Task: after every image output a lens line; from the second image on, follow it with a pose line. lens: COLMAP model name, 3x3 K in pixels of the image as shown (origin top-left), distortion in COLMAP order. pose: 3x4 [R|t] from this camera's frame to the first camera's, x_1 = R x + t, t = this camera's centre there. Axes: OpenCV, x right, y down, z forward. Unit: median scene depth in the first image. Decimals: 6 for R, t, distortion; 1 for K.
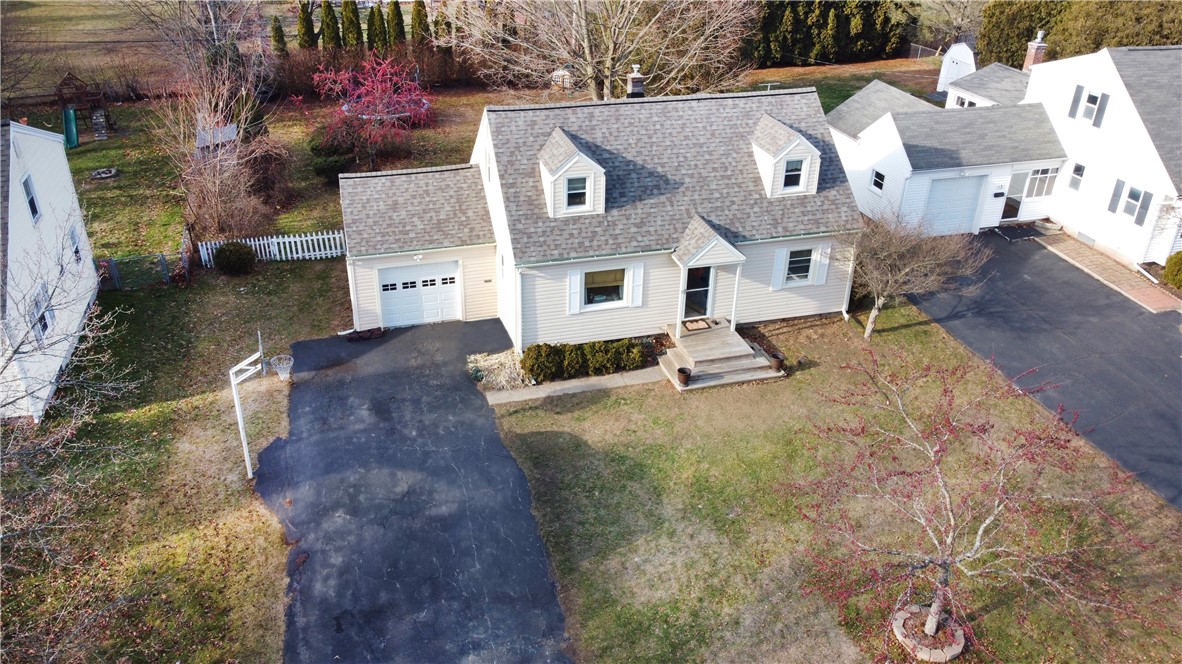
lens RADIAL K [[877.9, 0, 542.4], [0, 877.9, 332.7], [0, 0, 1]] dist [0.001618, 0.002593]
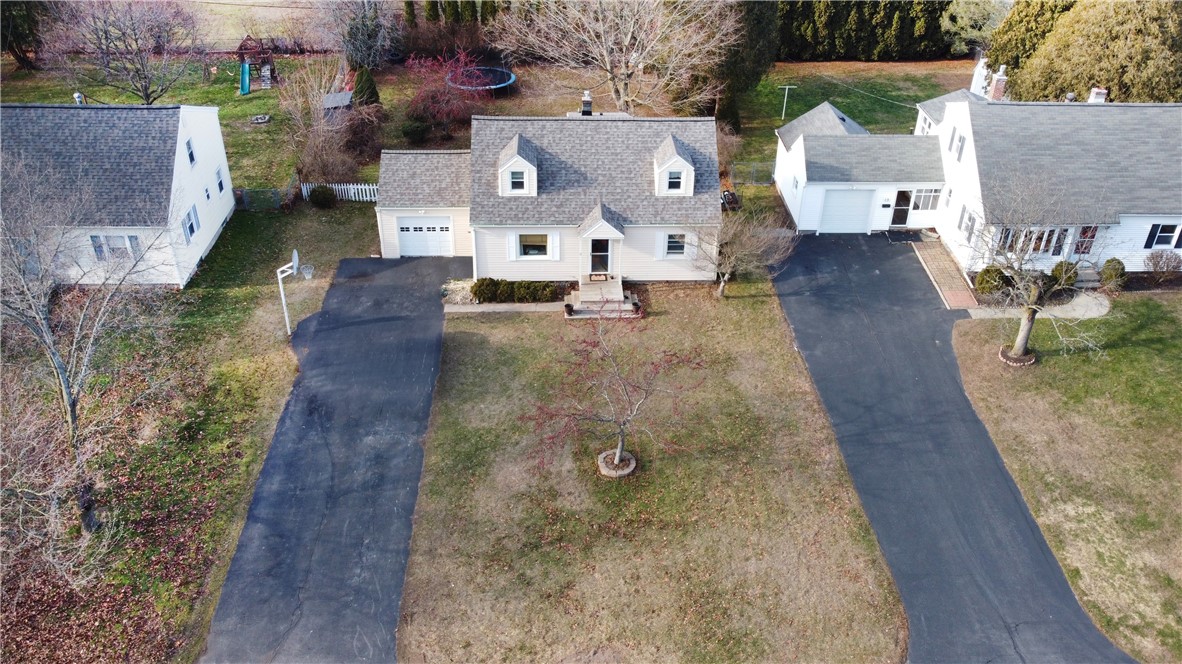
lens RADIAL K [[952.6, 0, 590.8], [0, 952.6, 353.6], [0, 0, 1]] dist [0.006337, -0.004444]
pose [[0.976363, 0.130150, -0.172556, 0.455280], [-0.114461, 0.988583, 0.097991, -0.038043], [0.183339, -0.075924, 0.980113, -0.573755]]
